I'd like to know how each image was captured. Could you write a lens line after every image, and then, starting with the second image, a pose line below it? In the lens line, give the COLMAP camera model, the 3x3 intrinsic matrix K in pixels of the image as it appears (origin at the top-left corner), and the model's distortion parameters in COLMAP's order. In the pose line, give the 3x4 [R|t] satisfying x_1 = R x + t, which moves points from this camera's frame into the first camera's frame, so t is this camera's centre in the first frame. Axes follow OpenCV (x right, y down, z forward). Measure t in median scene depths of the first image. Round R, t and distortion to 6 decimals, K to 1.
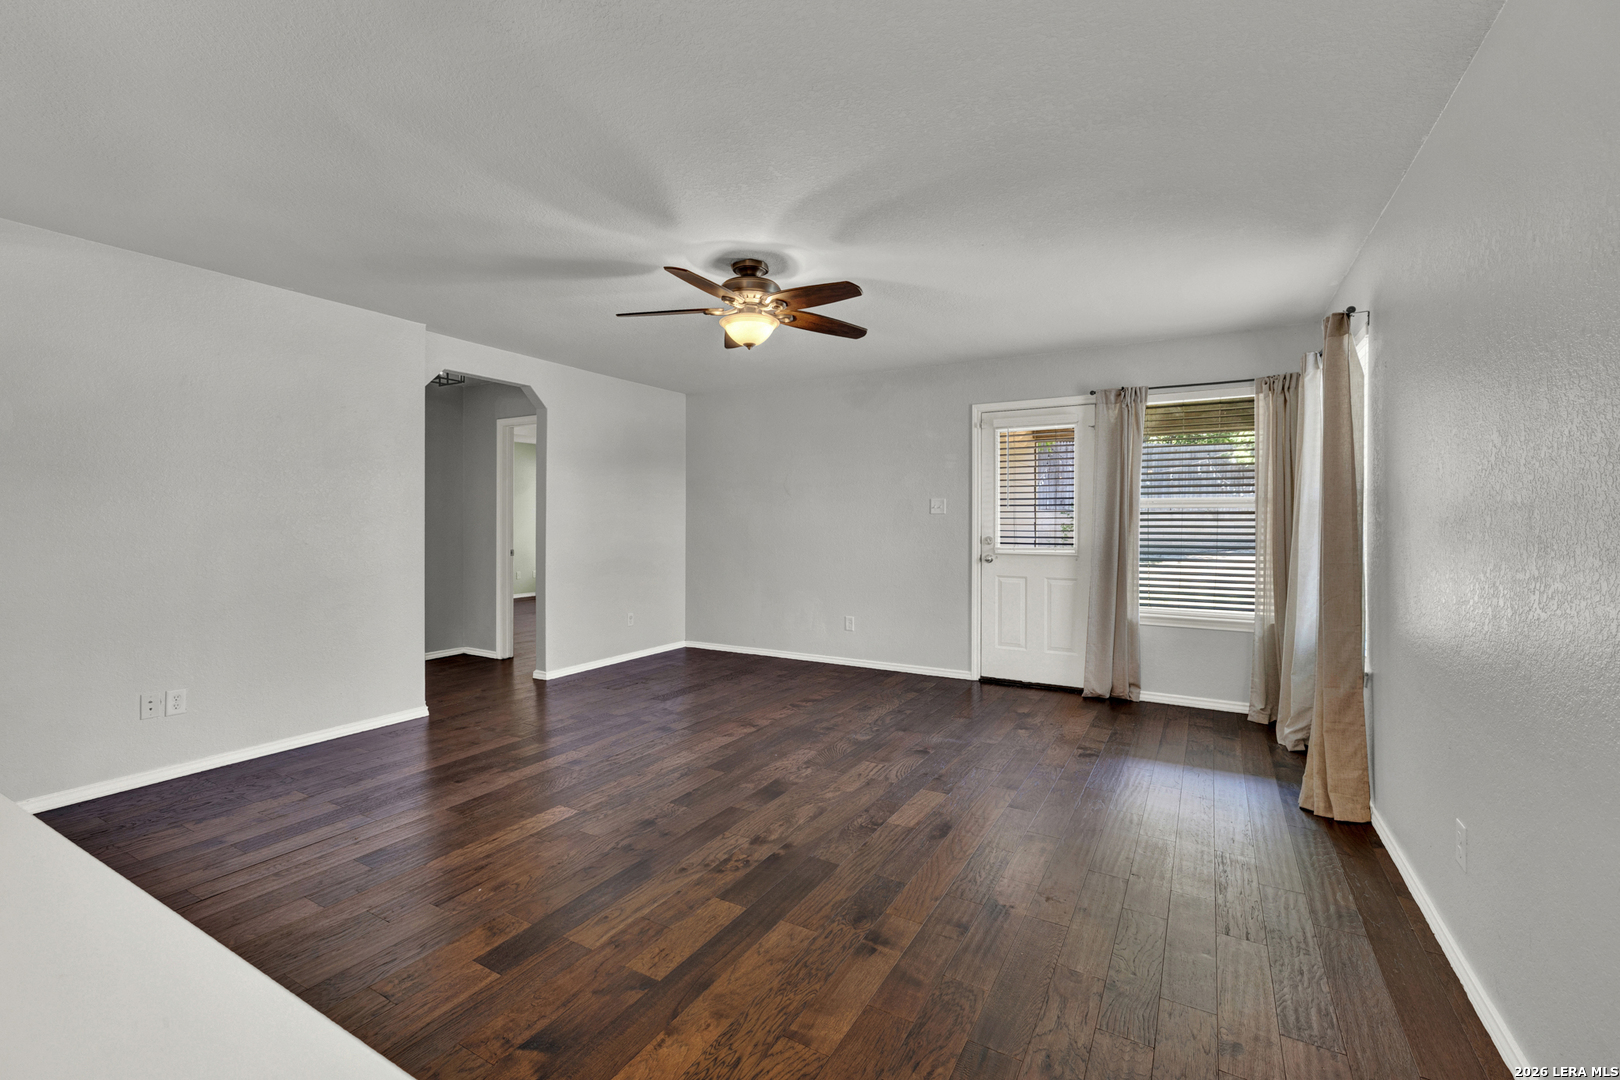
lens RADIAL K [[693.3, 0, 795.3], [0, 693.3, 512.3], [0, 0, 1]] dist [0.001618, 0.000366]
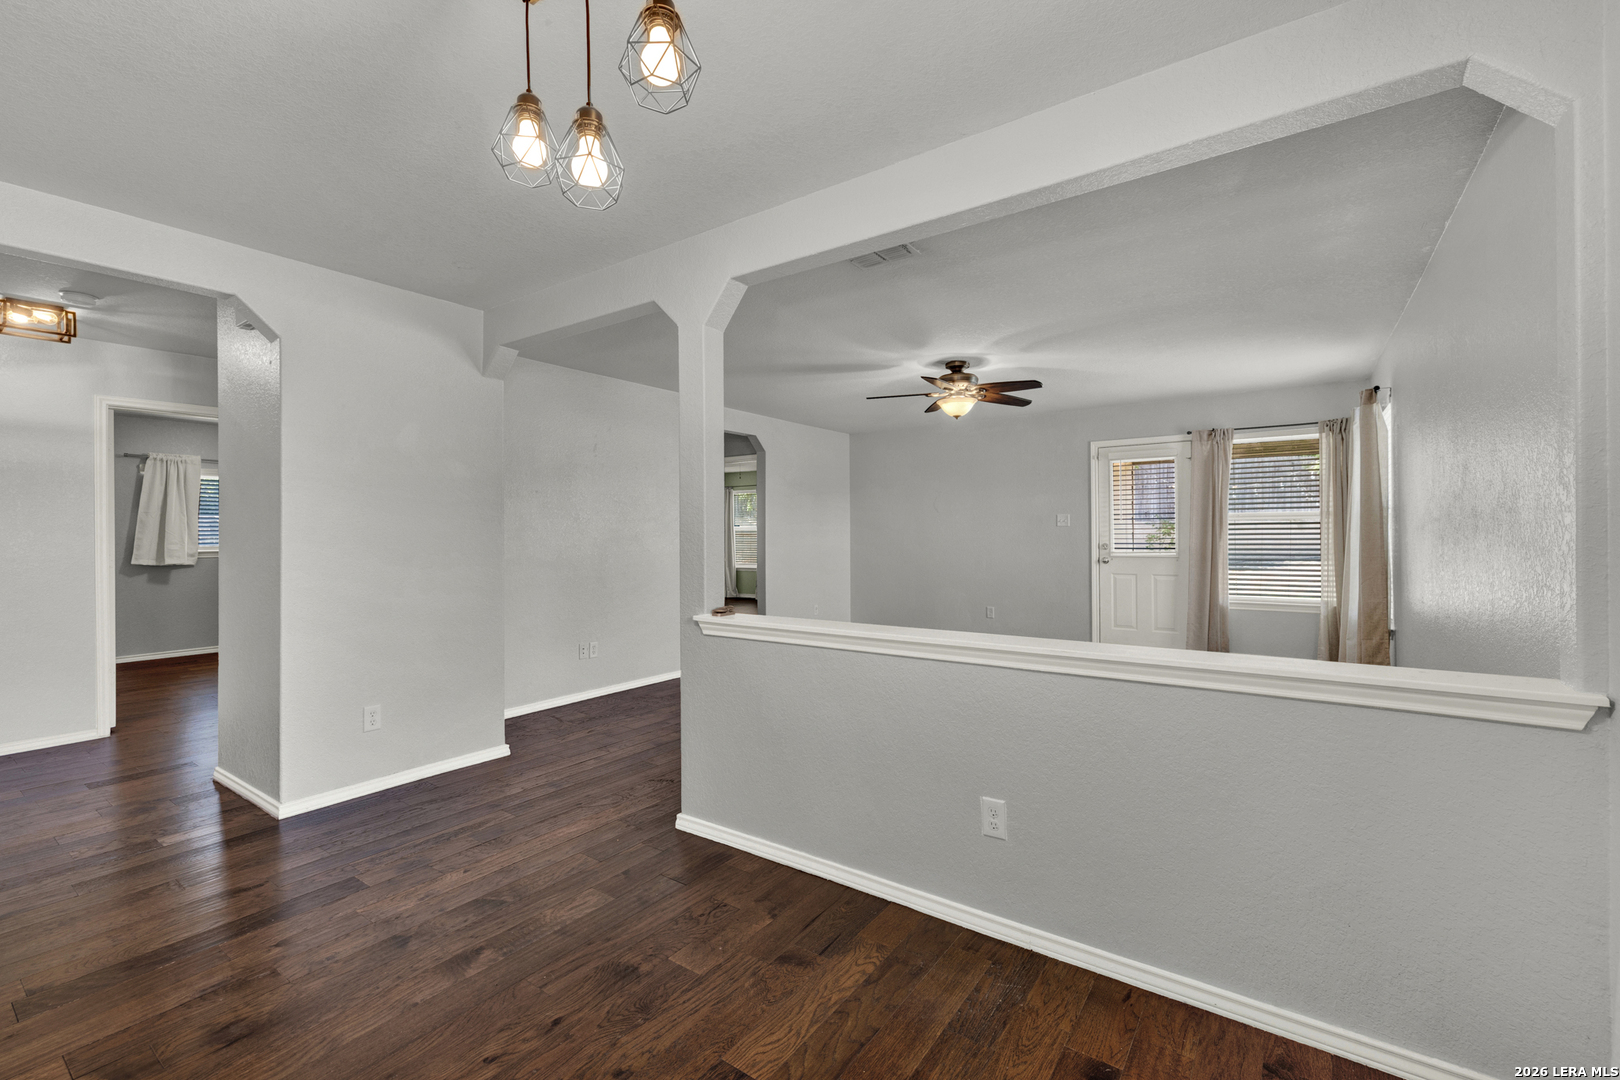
lens RADIAL K [[693.3, 0, 798.2], [0, 693.3, 524.3], [0, 0, 1]] dist [0.001618, 0.000366]
pose [[0.995930, -0.011084, -0.089445, -0.208194], [0.010795, 0.999935, -0.003711, -0.002556], [0.089480, 0.002731, 0.995985, -0.403467]]
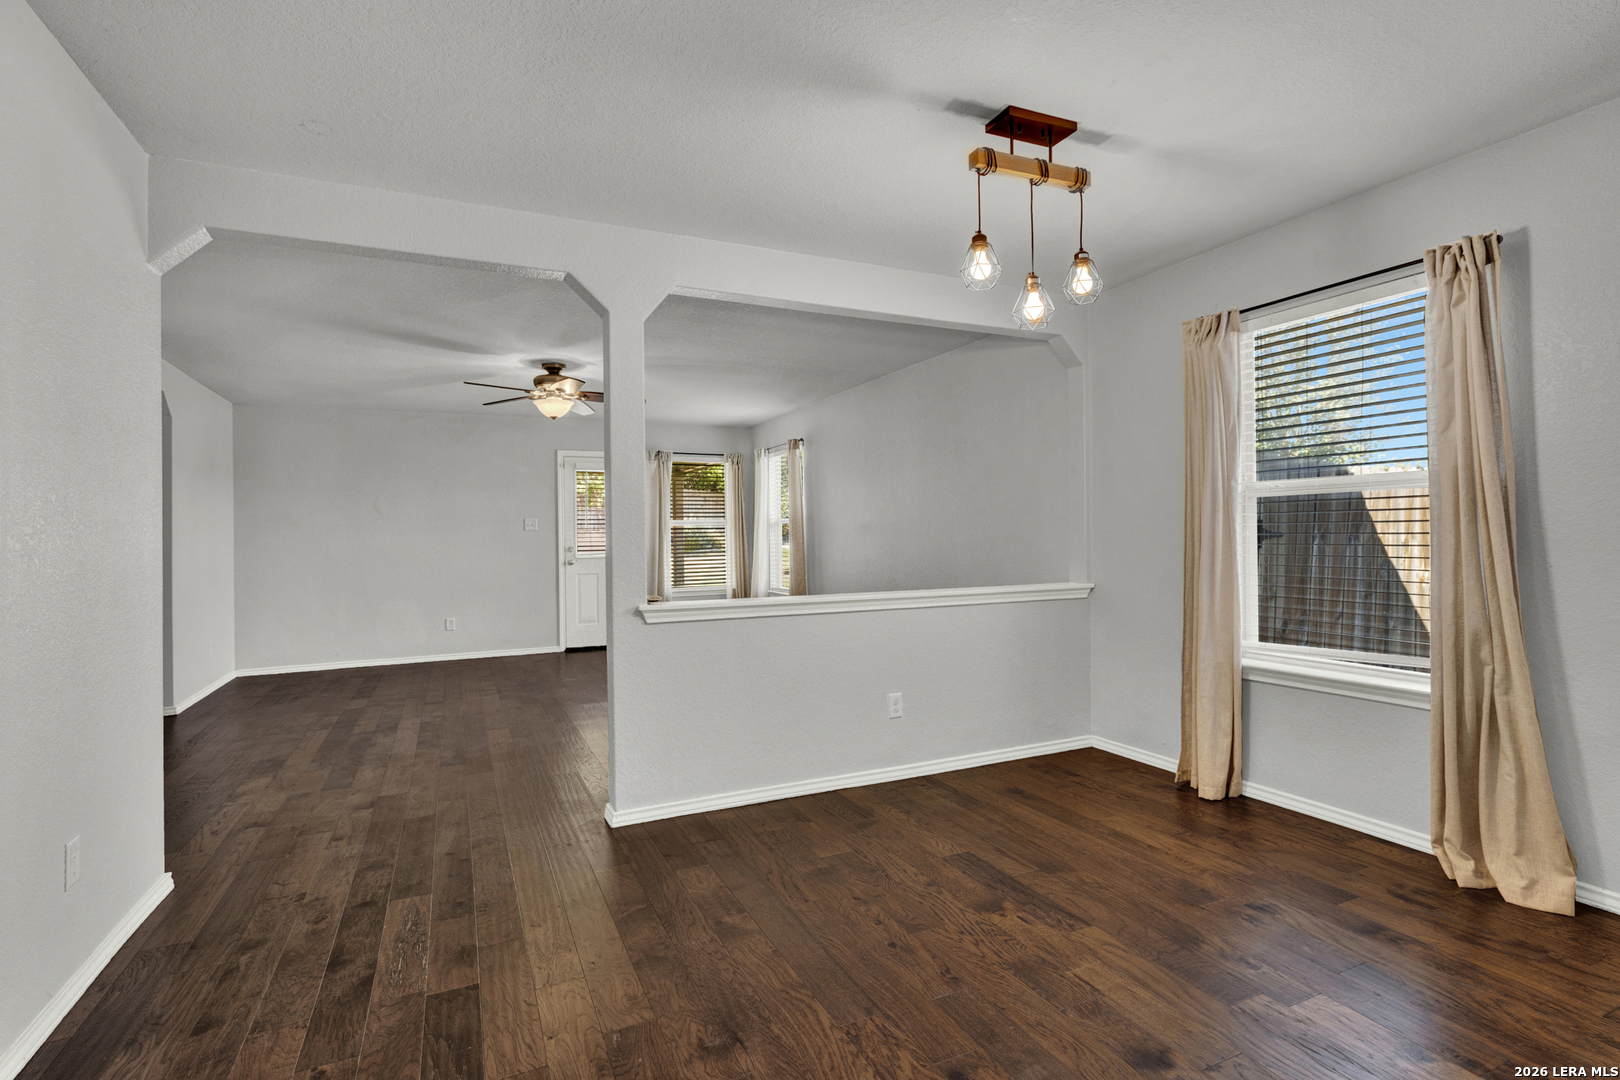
lens RADIAL K [[765.4, 0, 806.9], [0, 765.4, 532.6], [0, 0, 1]] dist [-0.011950, 0.005325]
pose [[0.571031, -0.005565, 0.820910, -0.842655], [0.007136, 0.999973, 0.001814, 0.009275], [-0.820898, 0.004822, 0.571055, -0.312743]]
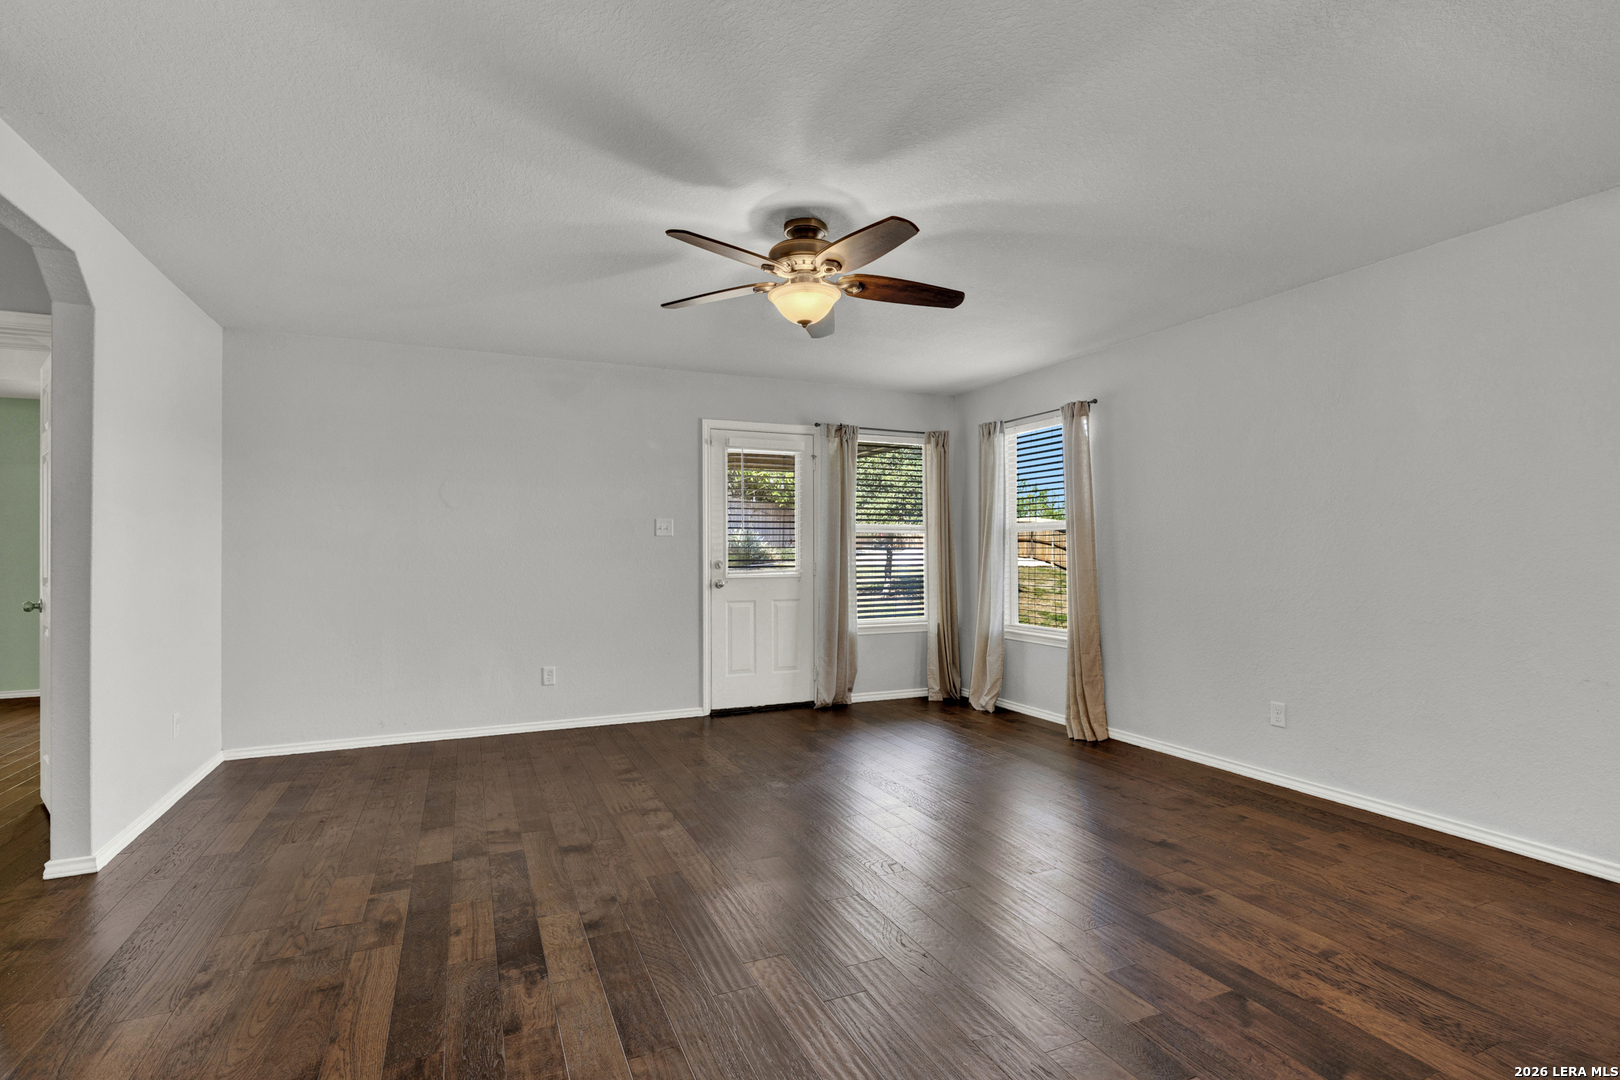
lens RADIAL K [[765.4, 0, 803.2], [0, 765.4, 538.4], [0, 0, 1]] dist [-0.011950, 0.005325]
pose [[0.586544, 0.011803, 0.809831, -0.594595], [-0.006639, 0.999930, -0.009766, 0.016944], [-0.809890, 0.000352, 0.586582, 0.351694]]
